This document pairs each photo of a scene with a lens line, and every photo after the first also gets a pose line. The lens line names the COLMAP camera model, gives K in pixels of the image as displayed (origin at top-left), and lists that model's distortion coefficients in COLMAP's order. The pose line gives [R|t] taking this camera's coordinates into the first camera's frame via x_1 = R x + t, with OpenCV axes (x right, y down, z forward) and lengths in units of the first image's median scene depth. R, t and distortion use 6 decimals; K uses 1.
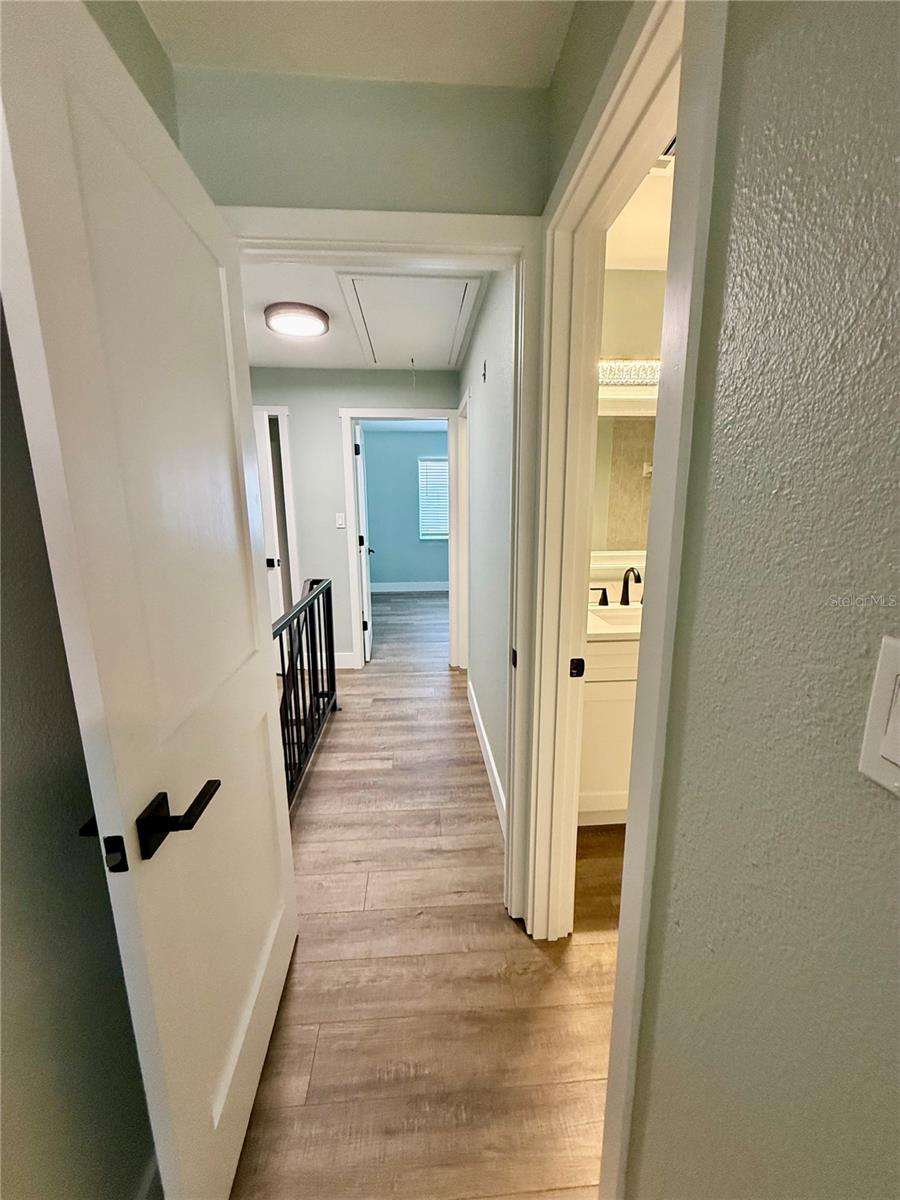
lens RADIAL K [[479.5, 0, 453.0], [0, 479.5, 596.8], [0, 0, 1]] dist [-0.000528, 0.000545]
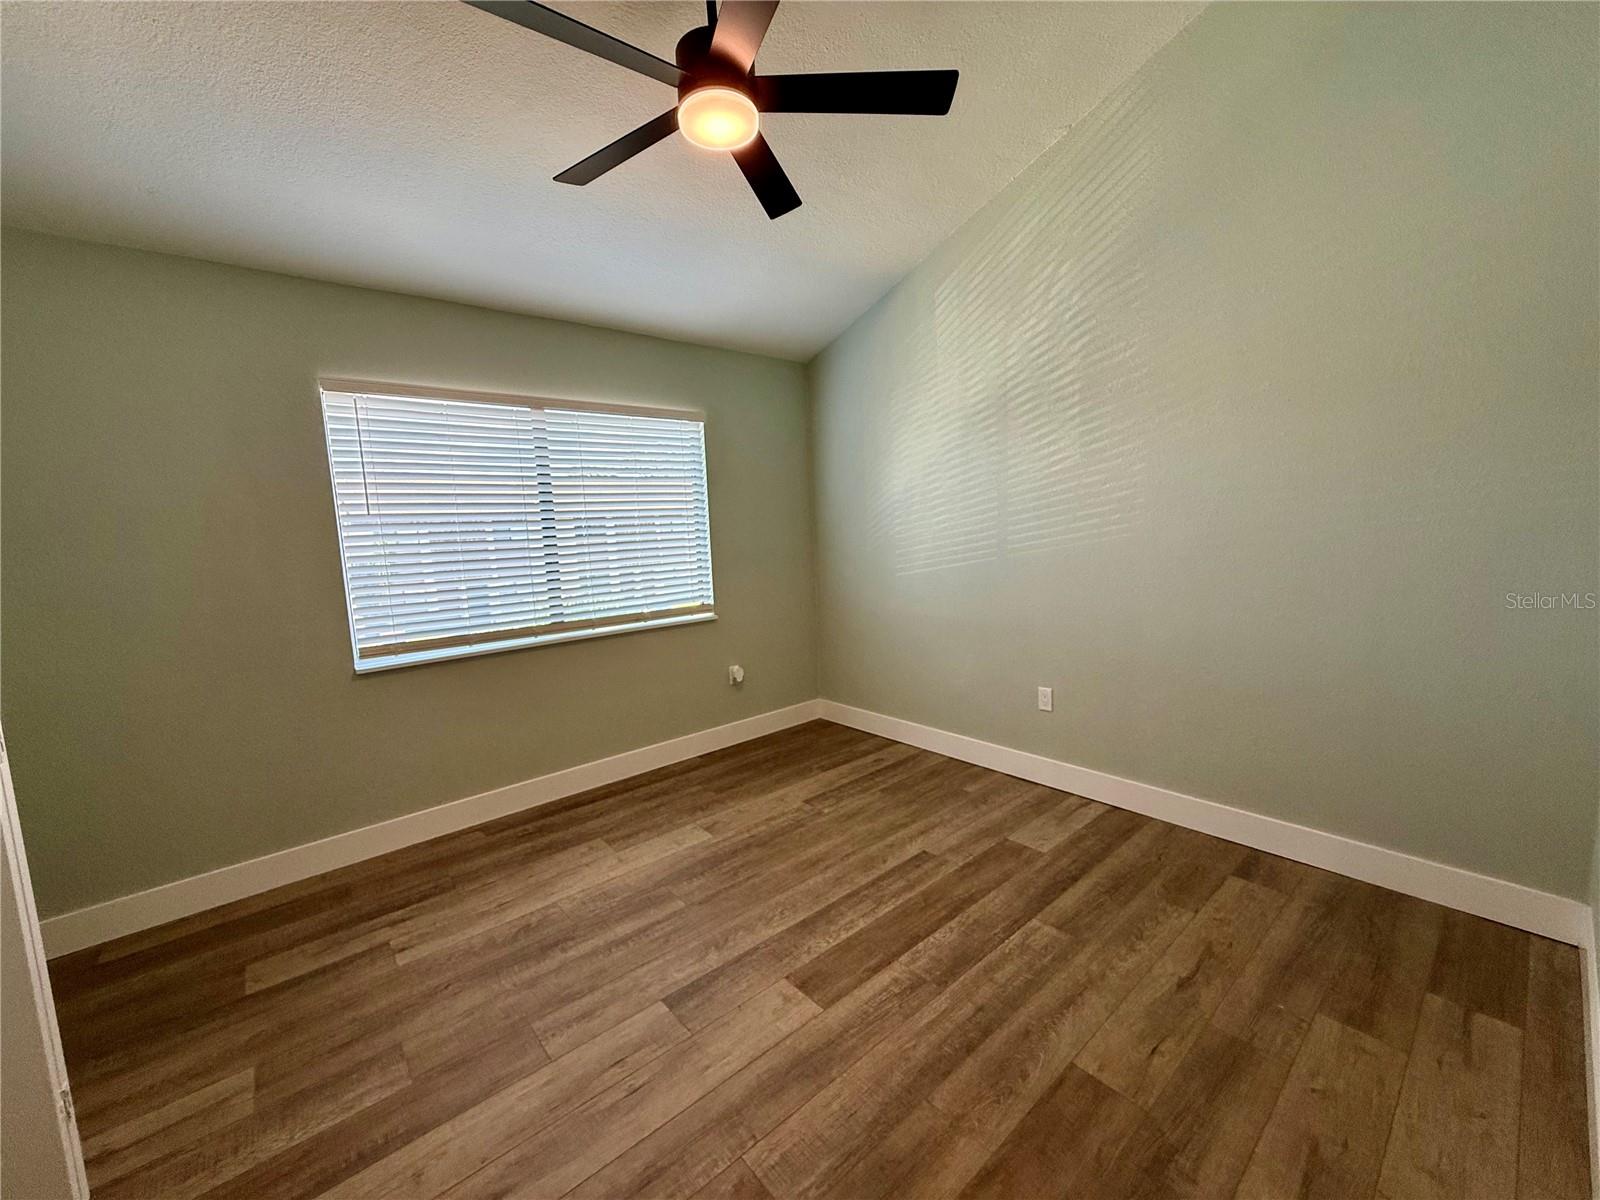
lens RADIAL K [[639.4, 0, 802.0], [0, 639.4, 596.1], [0, 0, 1]] dist [-0.000528, 0.000545]
pose [[0.804645, -0.096371, 0.585884, -0.150060], [0.155876, 0.986416, -0.051825, -0.212097], [-0.572931, 0.133025, 0.808736, 1.130464]]
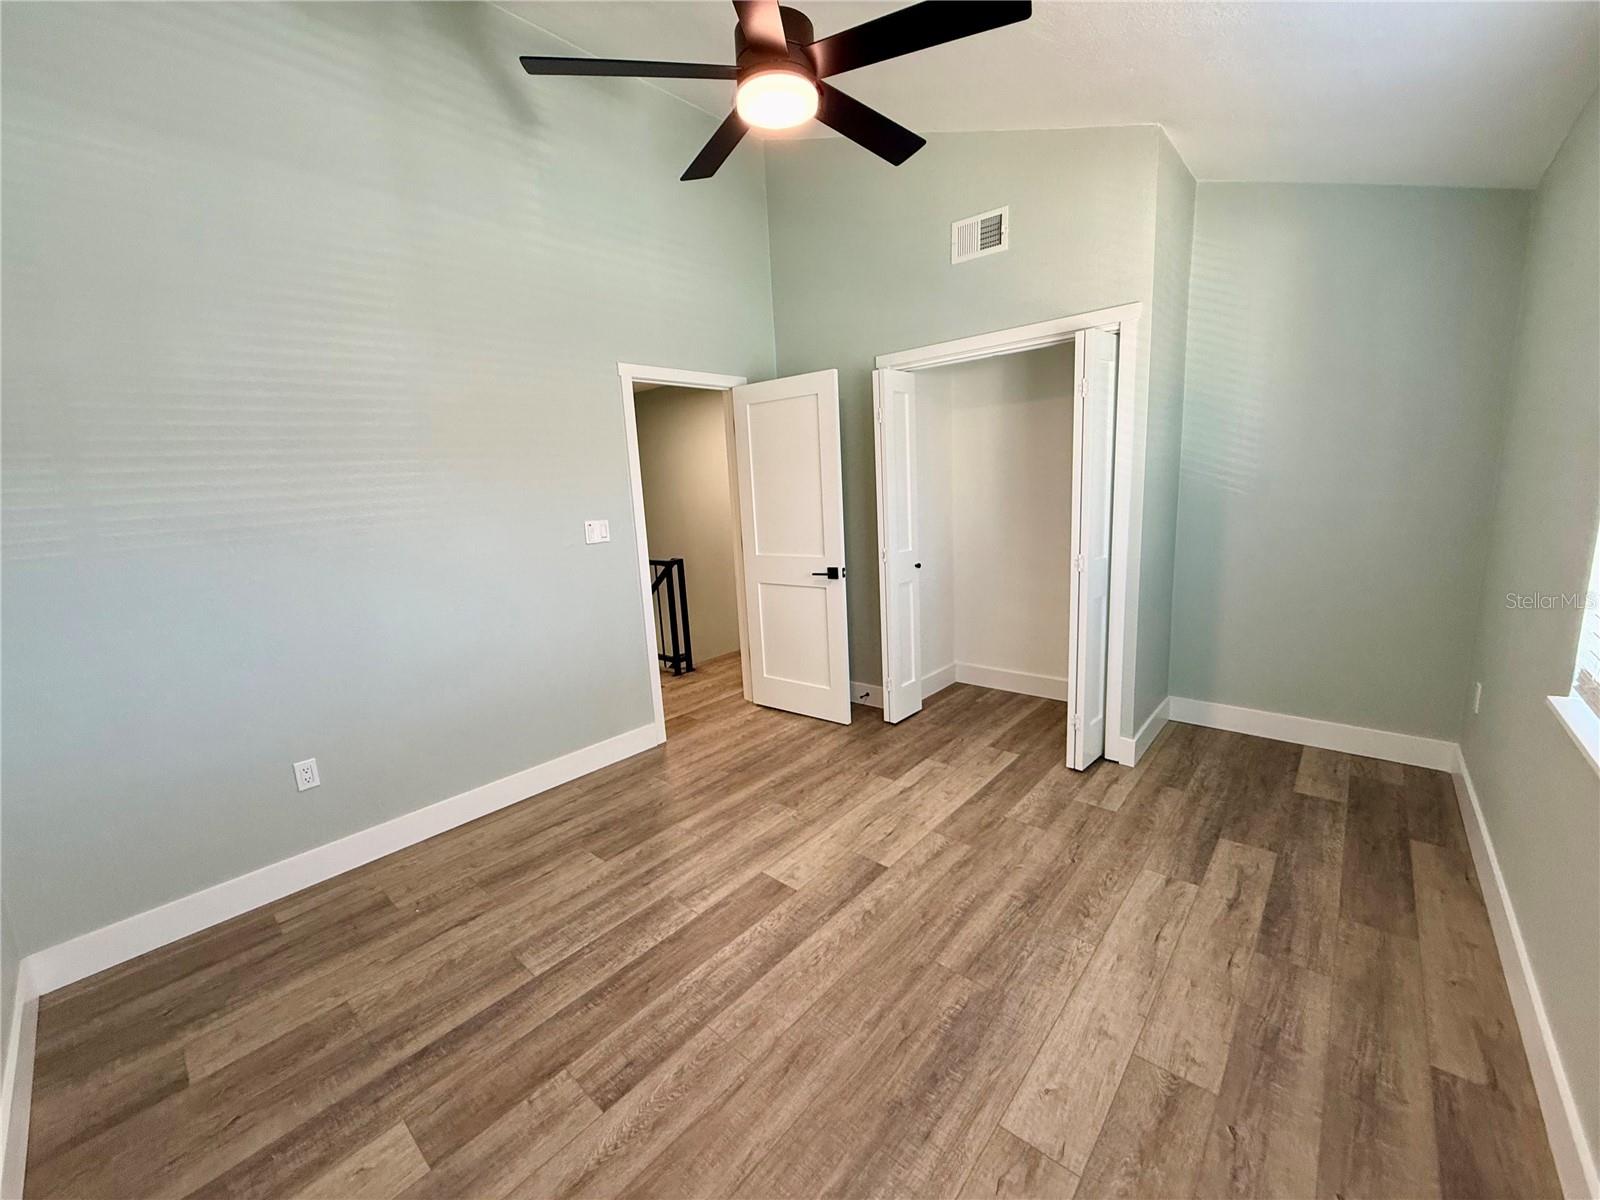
lens RADIAL K [[639.4, 0, 800.1], [0, 639.4, 595.6], [0, 0, 1]] dist [-0.000528, 0.000545]
pose [[-0.715588, 0.165554, -0.678621, 0.494787], [-0.080706, 0.945407, 0.315742, -0.403773], [0.693845, 0.280710, -0.663160, 1.946694]]
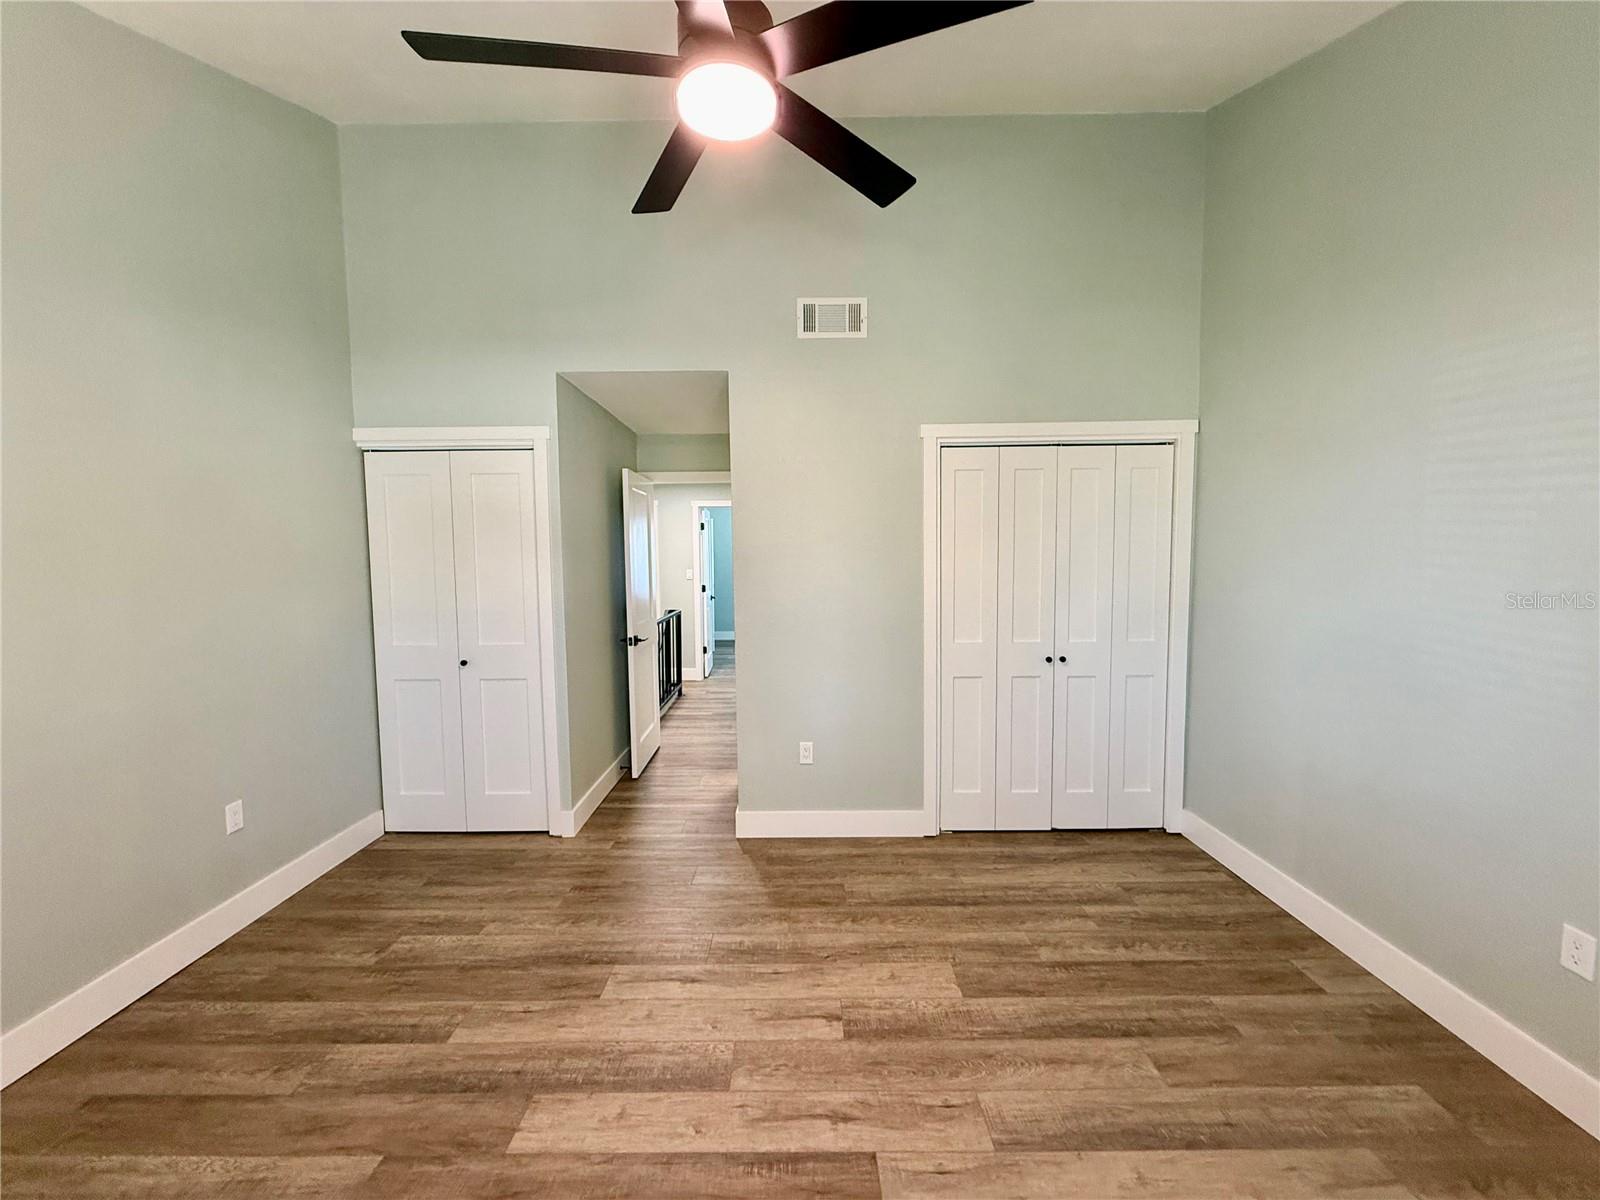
lens RADIAL K [[639.4, 0, 795.0], [0, 639.4, 596.6], [0, 0, 1]] dist [-0.000528, 0.000545]
pose [[0.996384, -0.003034, -0.084914, 0.262448], [-0.008350, 0.991029, -0.133387, 0.172728], [0.084557, 0.133614, 0.987420, -0.928725]]
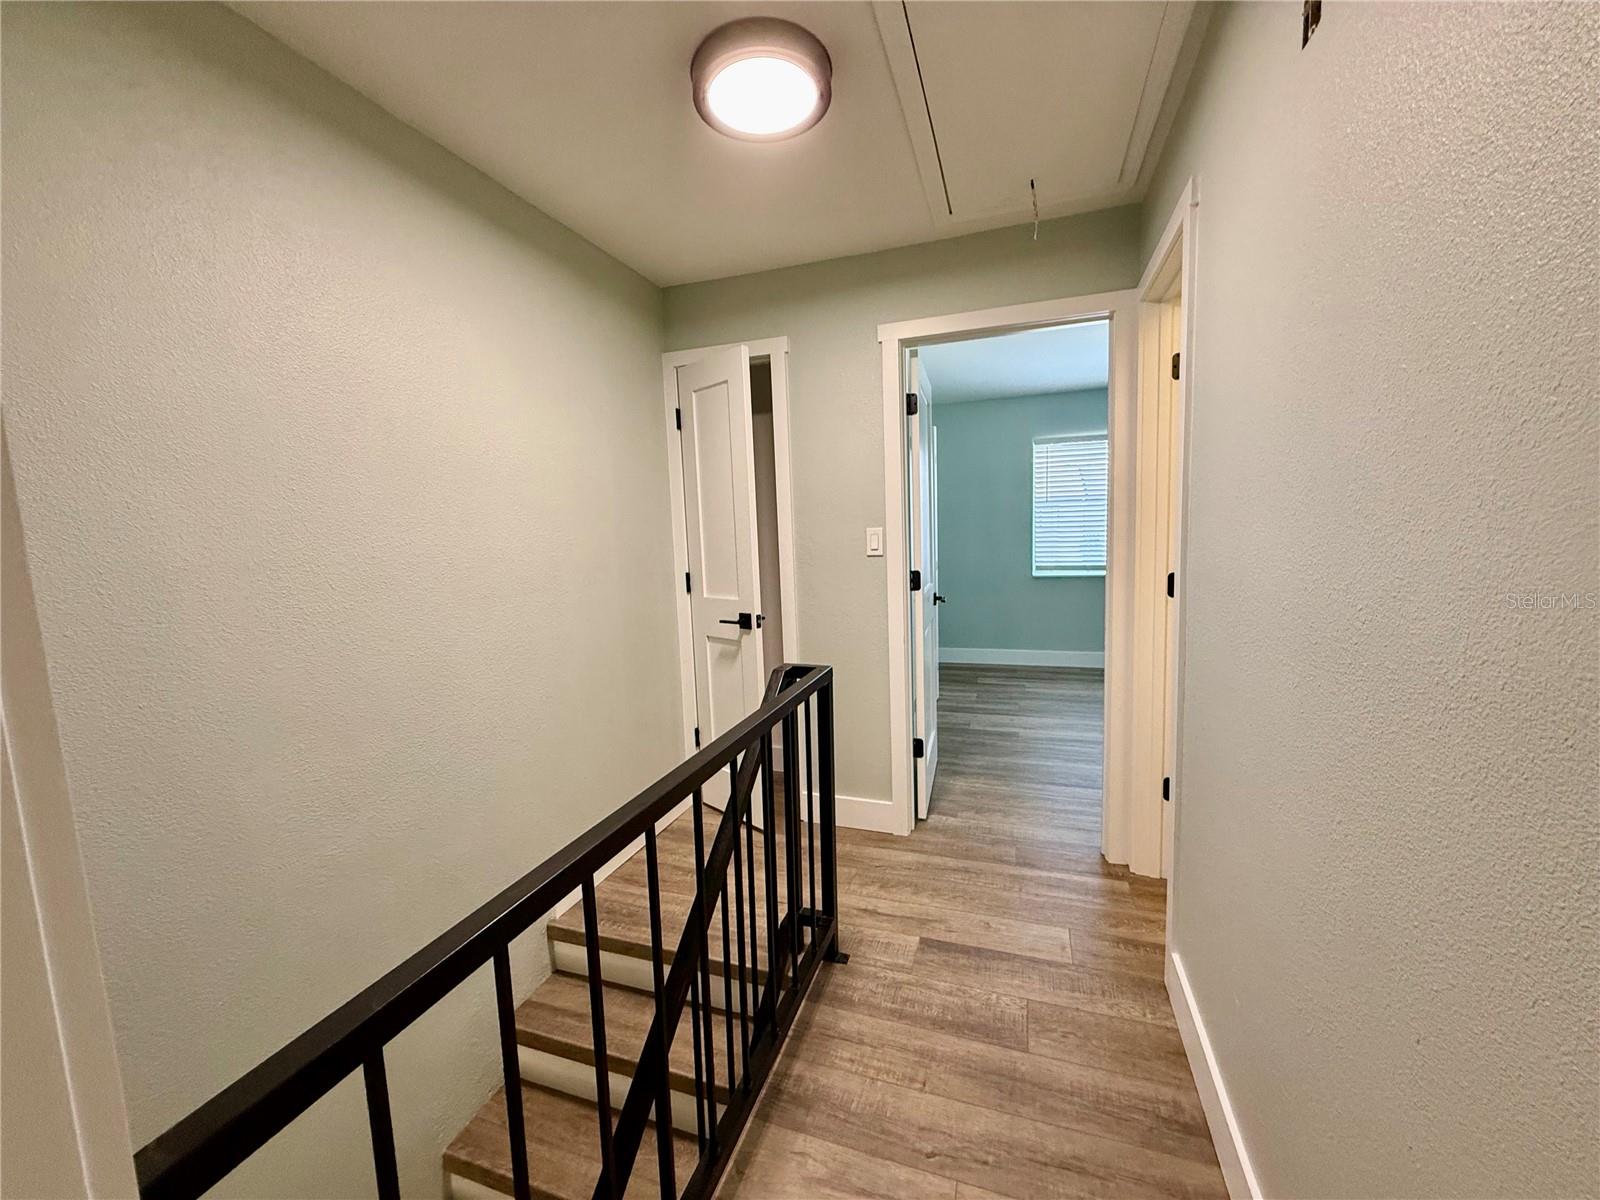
lens RADIAL K [[639.4, 0, 798.9], [0, 639.4, 598.1], [0, 0, 1]] dist [-0.000528, 0.000545]
pose [[0.916301, 0.014740, -0.400220, -0.037144], [-0.047558, 0.996256, -0.072192, -0.048796], [0.397658, 0.085183, 0.913571, 0.370918]]
